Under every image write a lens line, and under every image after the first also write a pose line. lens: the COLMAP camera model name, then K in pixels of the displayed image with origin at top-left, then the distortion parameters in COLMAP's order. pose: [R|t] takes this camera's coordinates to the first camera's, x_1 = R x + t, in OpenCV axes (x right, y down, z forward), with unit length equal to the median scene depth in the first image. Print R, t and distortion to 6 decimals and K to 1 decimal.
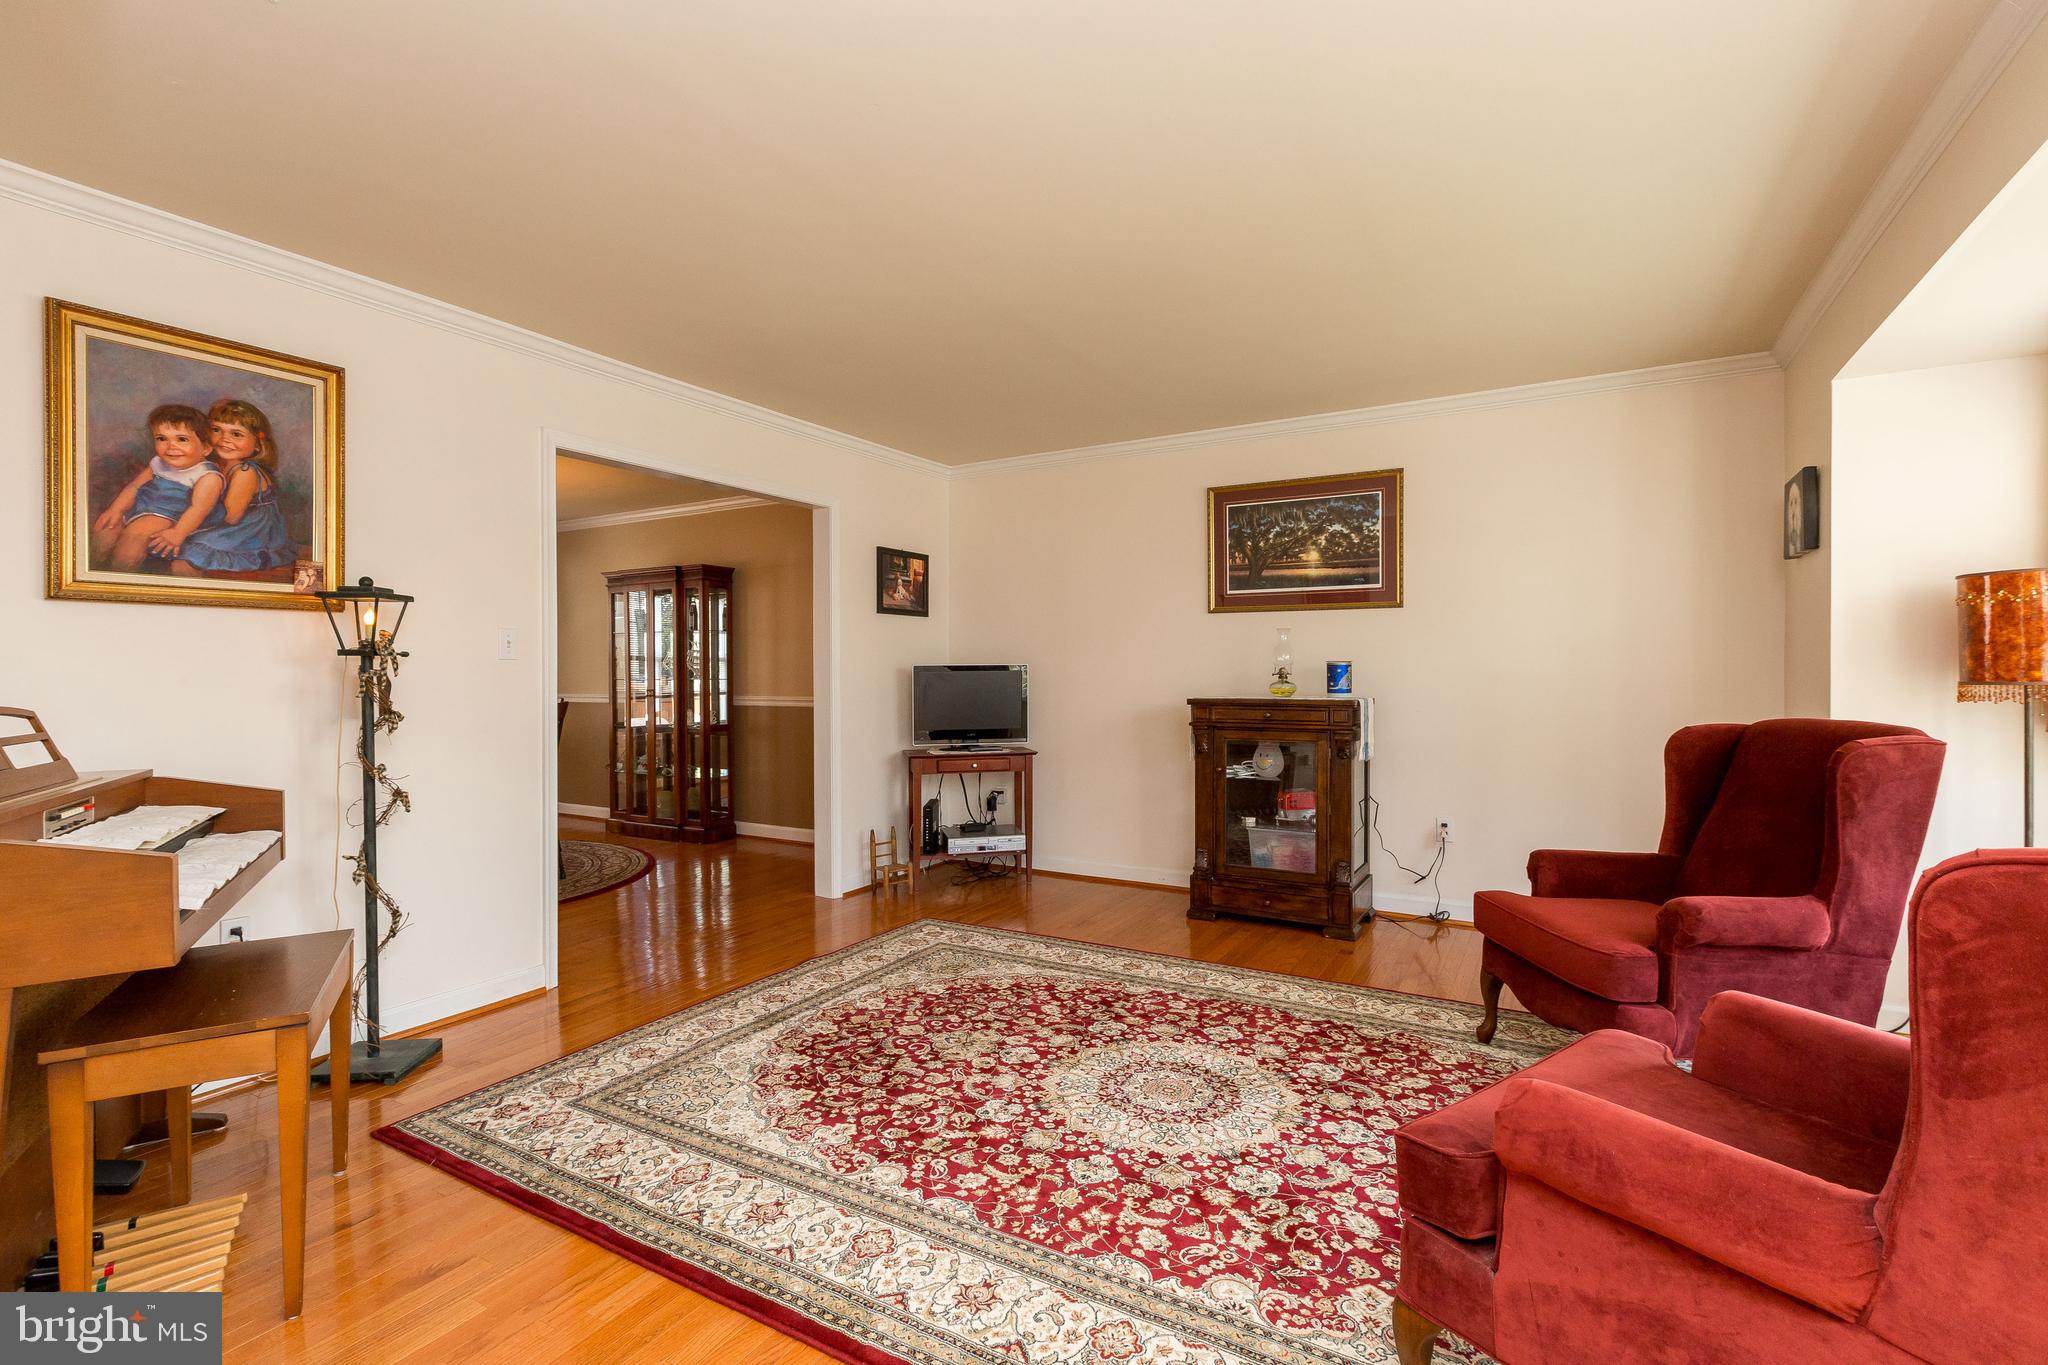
lens RADIAL K [[917.4, 0, 1025.4], [0, 917.4, 678.8], [0, 0, 1]] dist [0.000180, 0.000082]
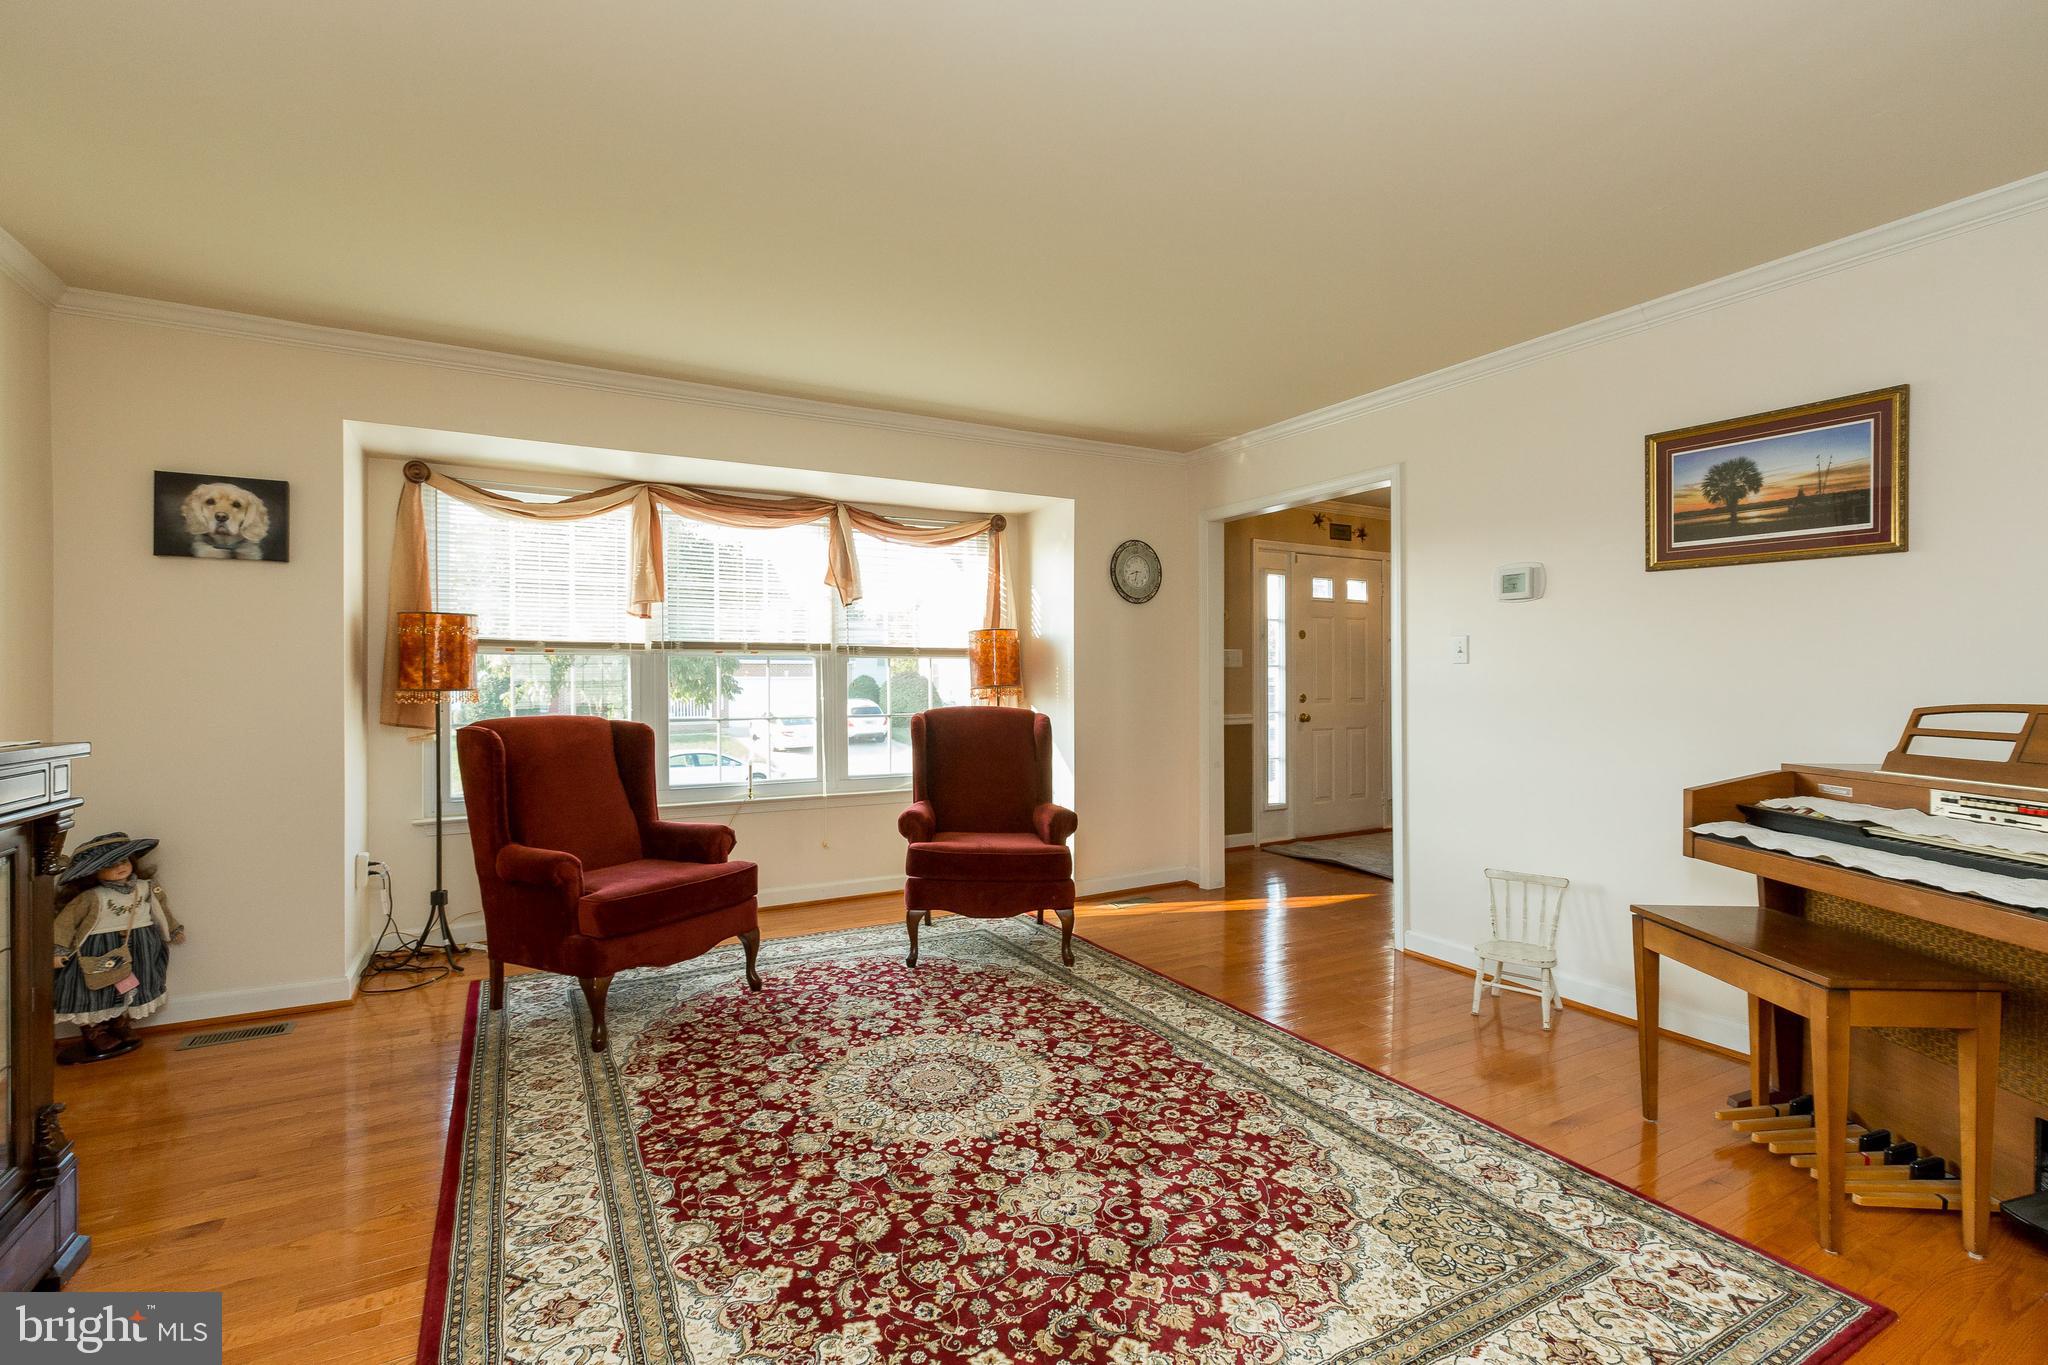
lens RADIAL K [[917.4, 0, 1025.4], [0, 917.4, 678.8], [0, 0, 1]] dist [0.000180, 0.000082]
pose [[-0.859665, 0.005455, 0.510829, -0.466661], [0.006650, 0.999978, 0.000514, -0.005550], [-0.510815, 0.003839, -0.859682, 1.843563]]
